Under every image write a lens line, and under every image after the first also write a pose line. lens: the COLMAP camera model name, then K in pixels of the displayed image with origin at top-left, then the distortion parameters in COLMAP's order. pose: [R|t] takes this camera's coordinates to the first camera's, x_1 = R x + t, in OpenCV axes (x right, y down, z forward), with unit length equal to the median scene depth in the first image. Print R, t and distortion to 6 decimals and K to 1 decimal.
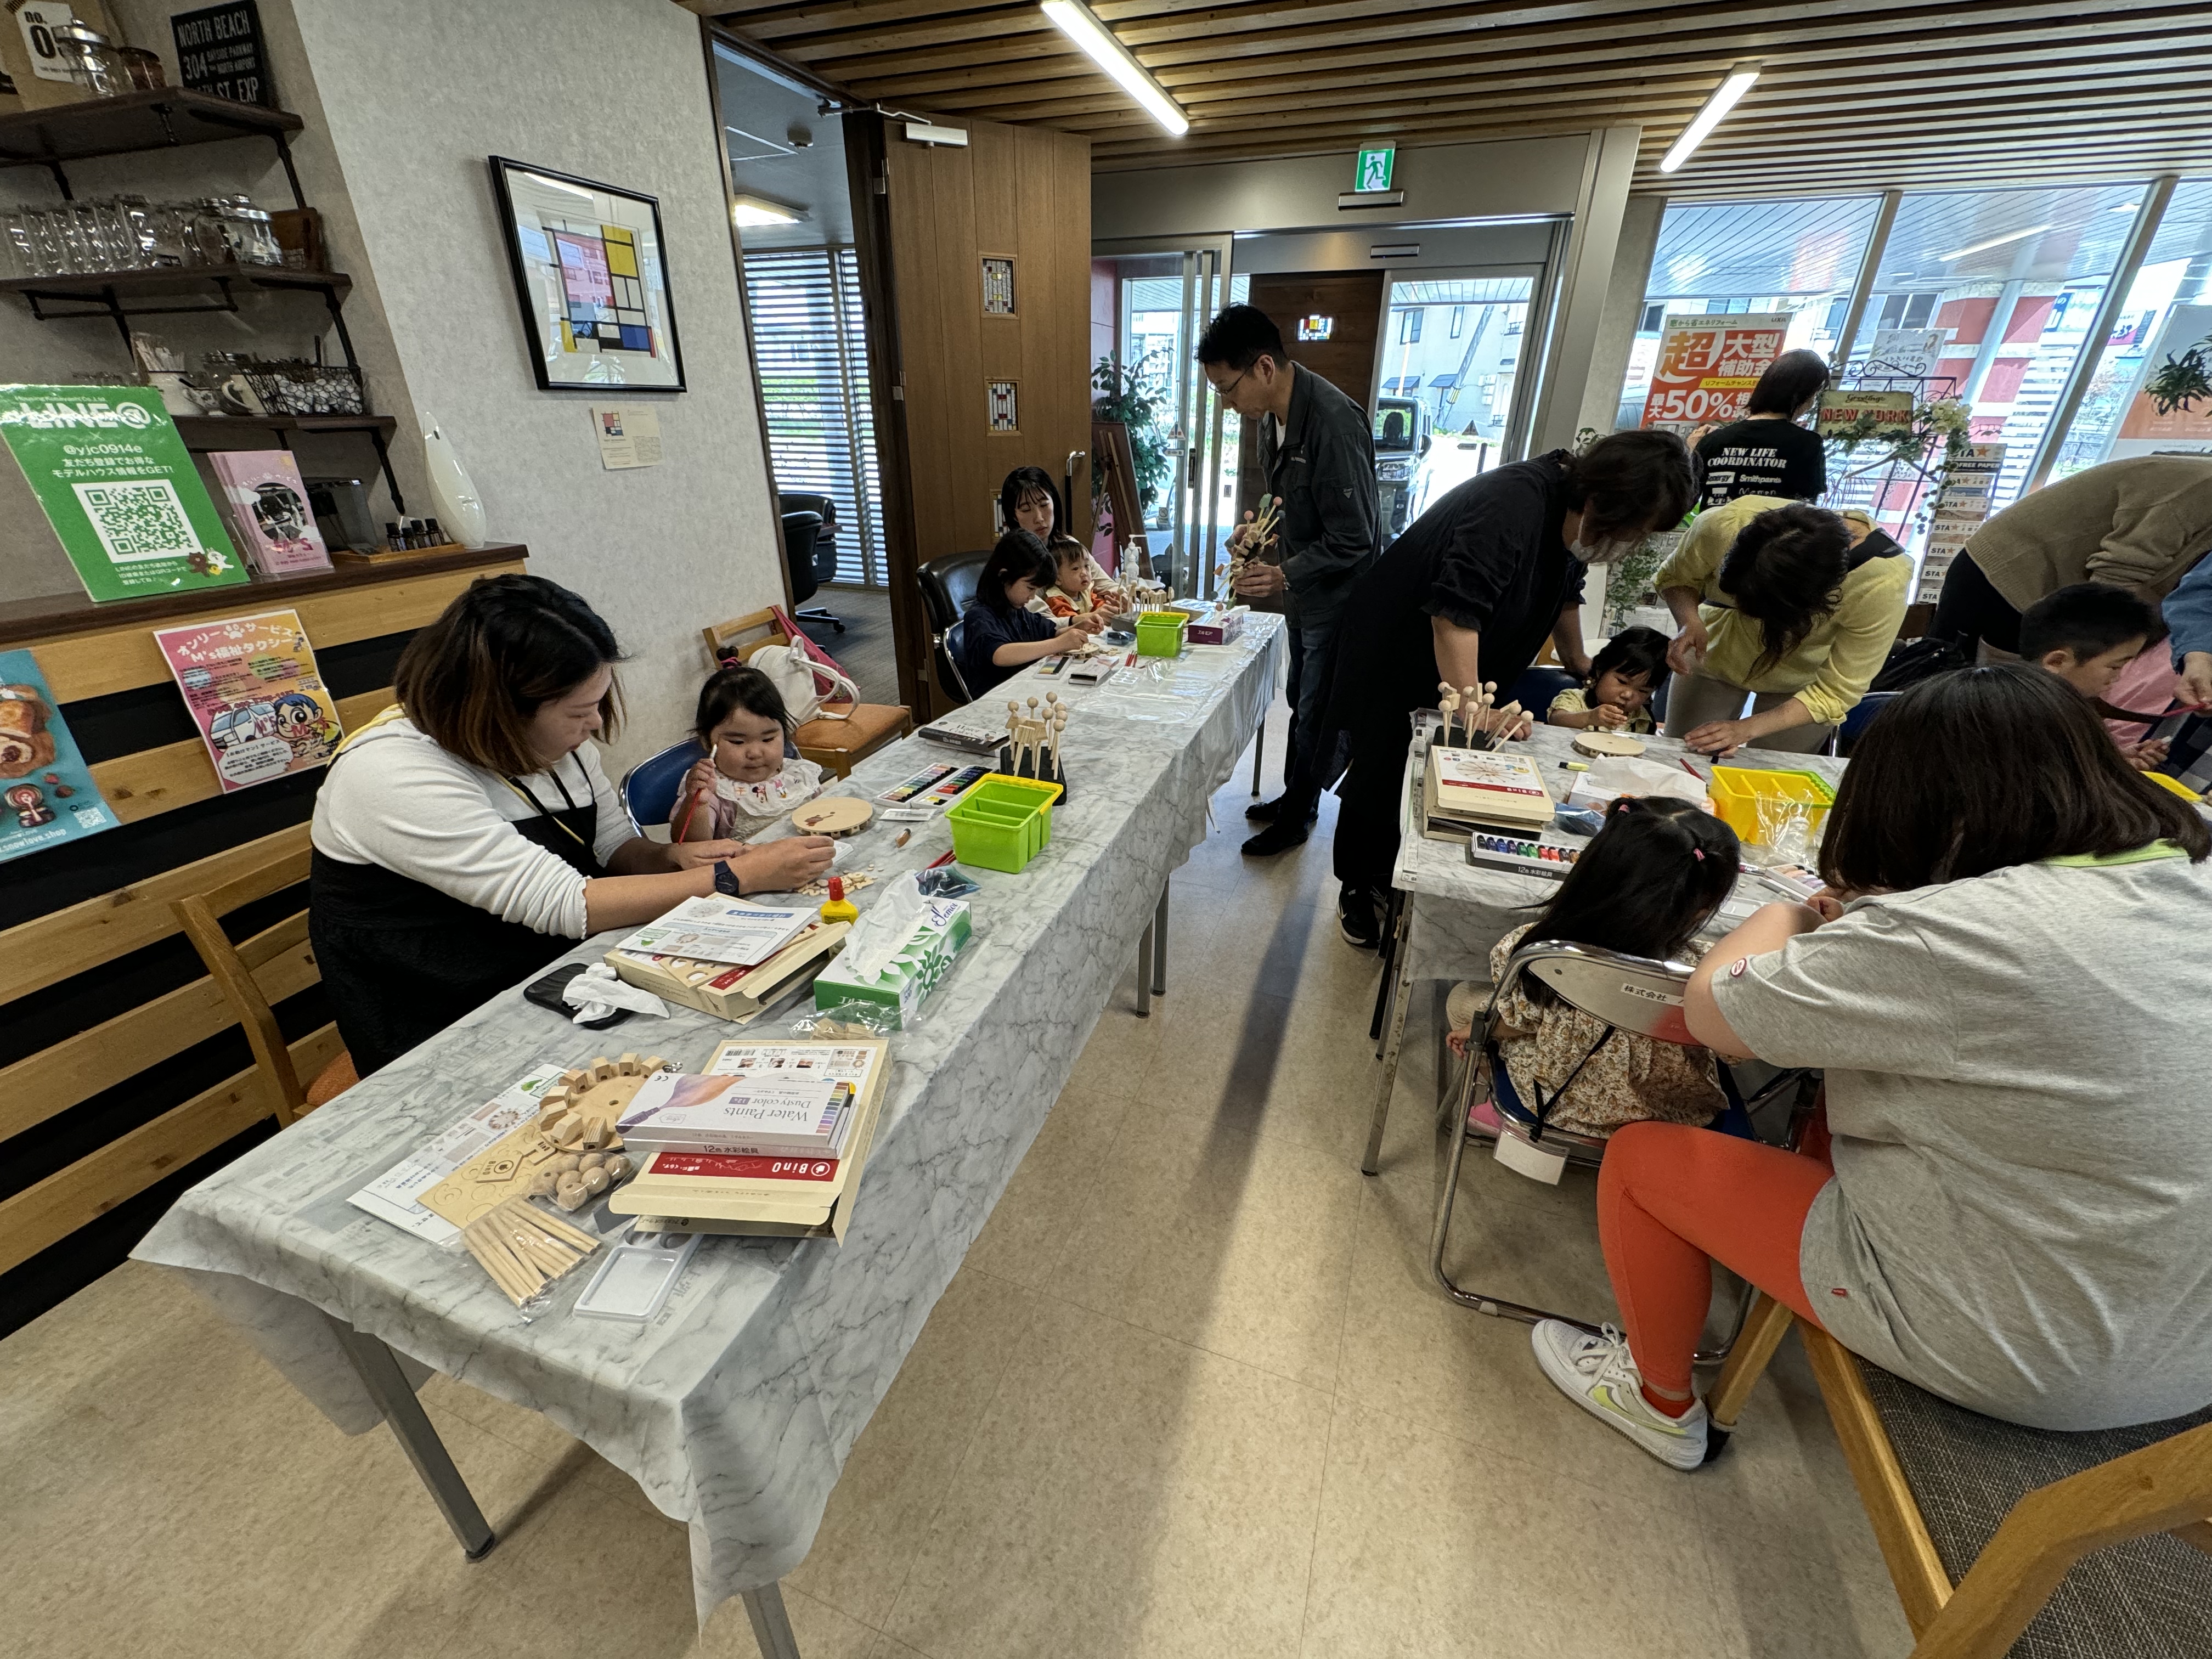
lens RADIAL K [[880.3, 0, 1106.0], [0, 880.3, 829.5], [0, 0, 1]] dist [0.005000, -0.000796]
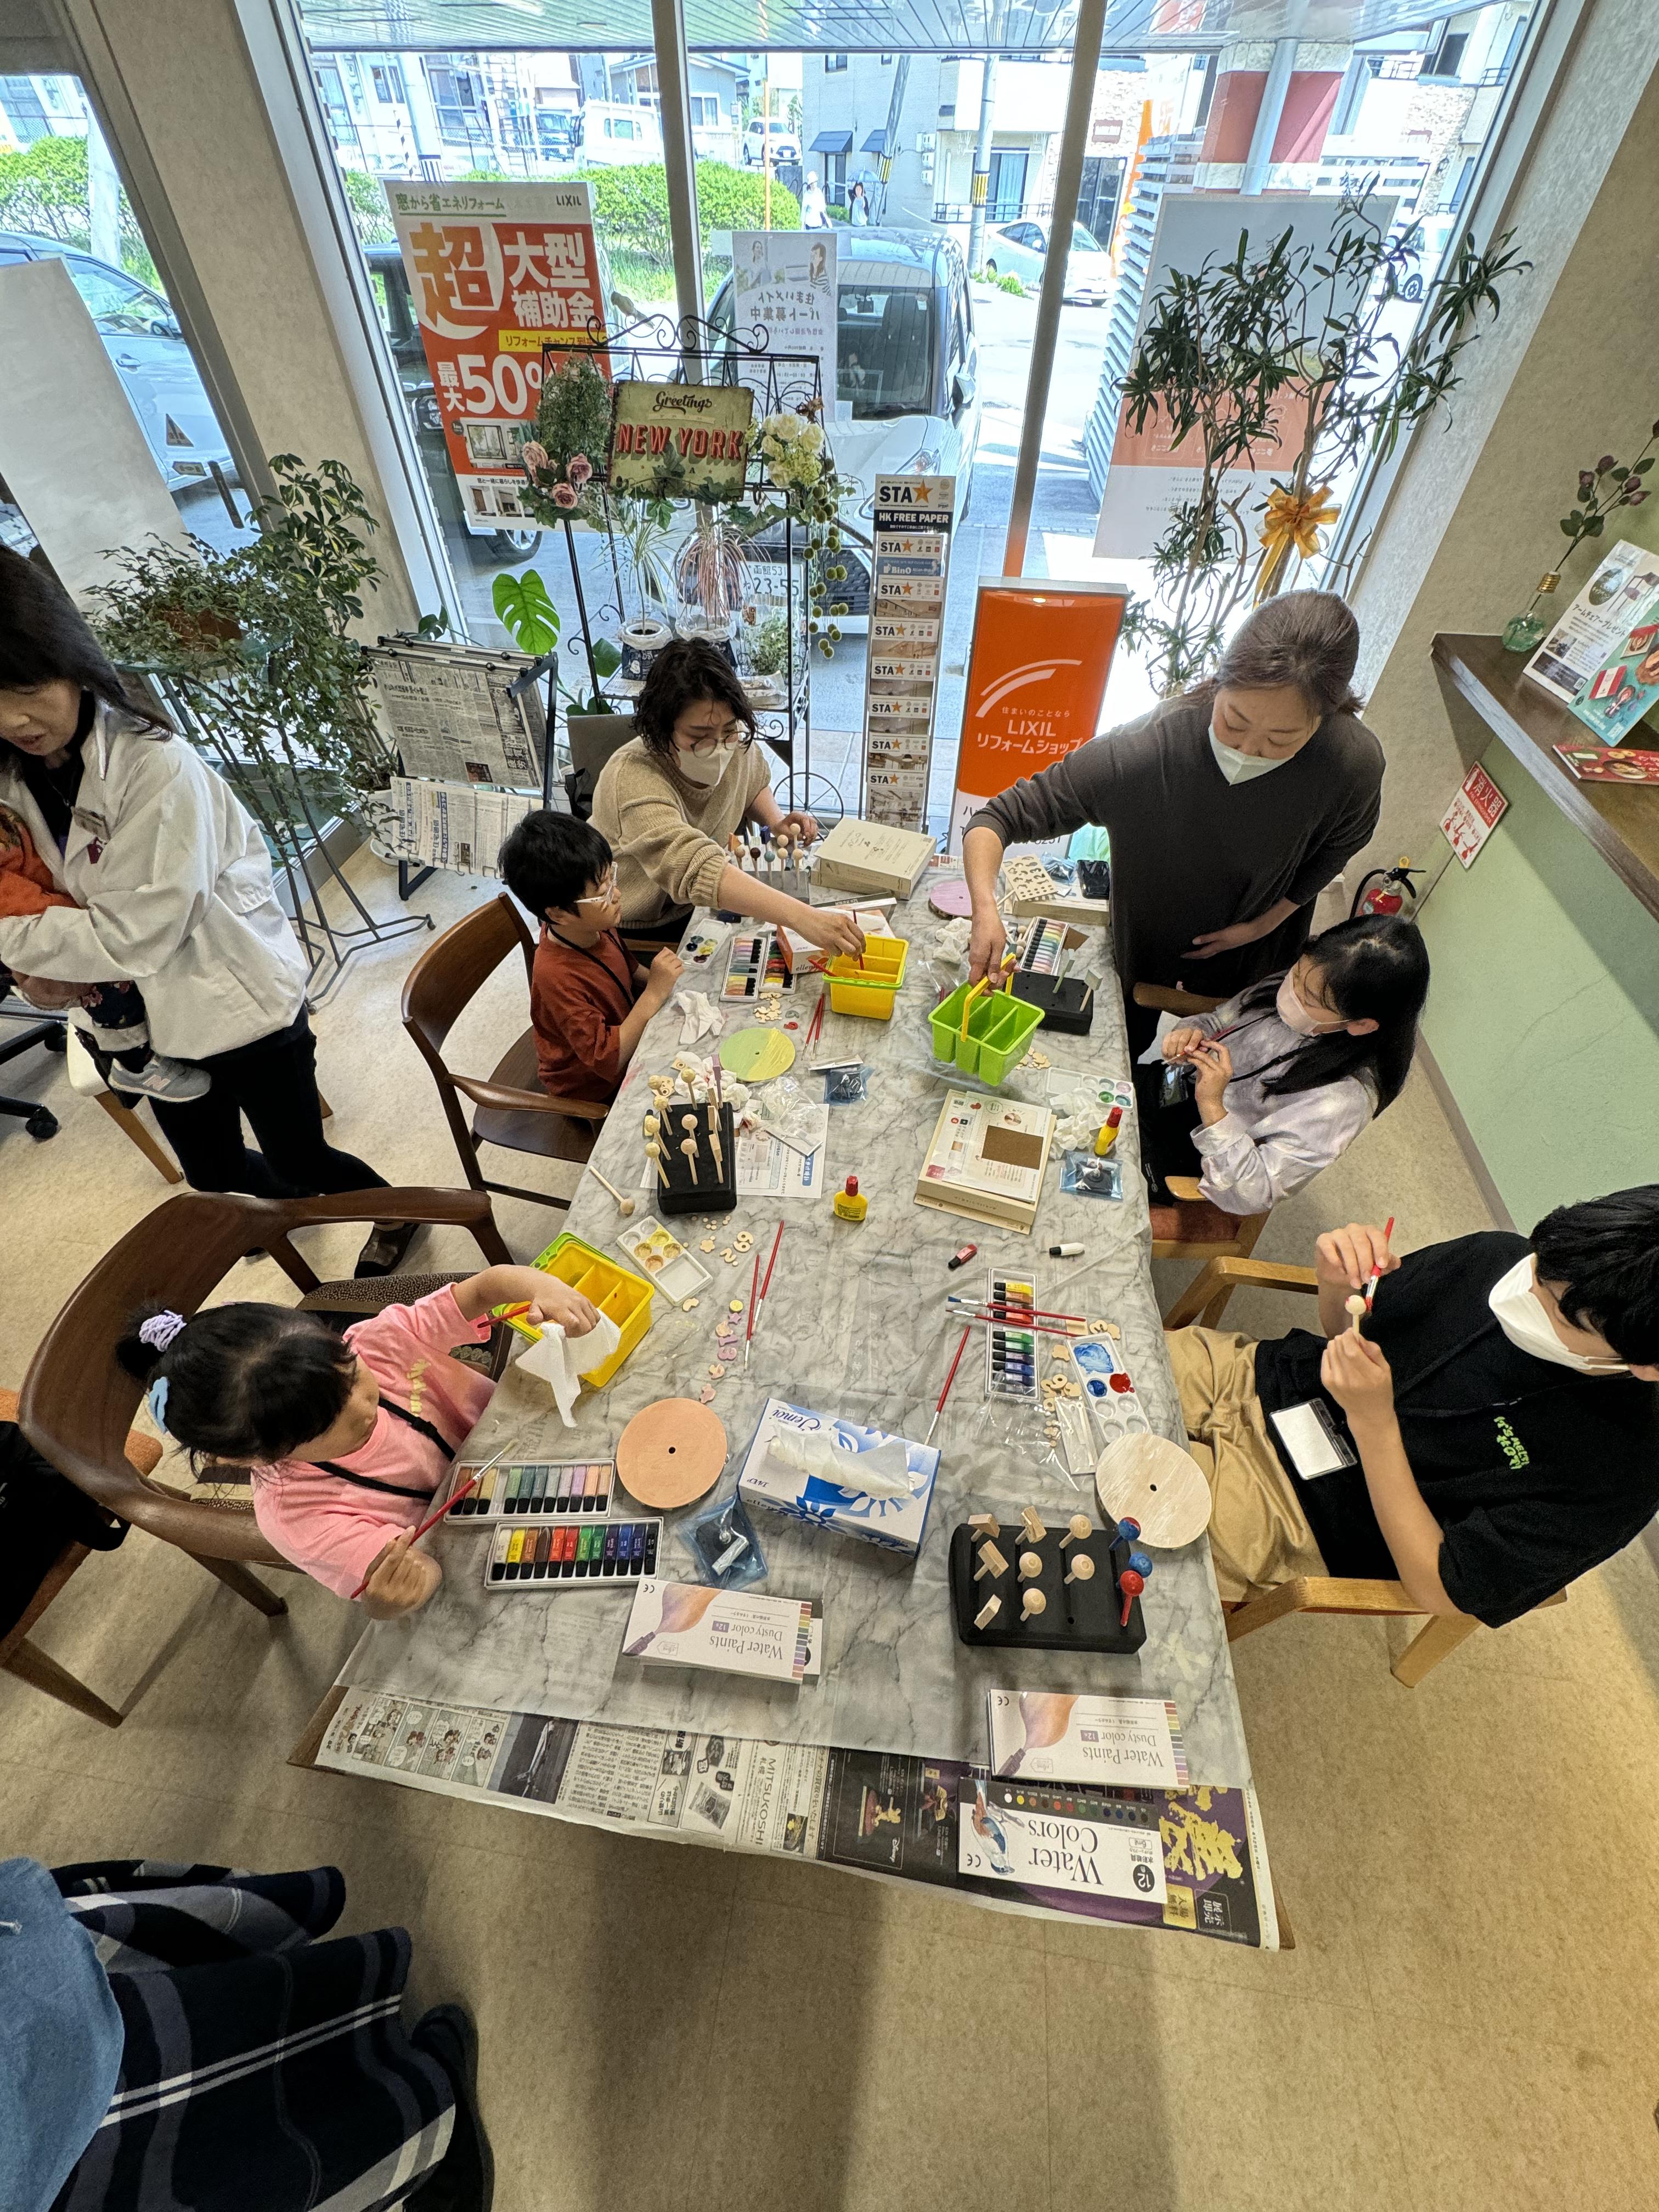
lens RADIAL K [[884.7, 0, 842.1], [0, 884.7, 1107.5], [0, 0, 1]] dist [-0.001101, -0.000066]
pose [[0.975994, -0.159828, 0.147957, 0.934811], [0.094785, 0.923319, 0.372153, -0.322219], [-0.196092, -0.349195, 0.916303, 0.372820]]
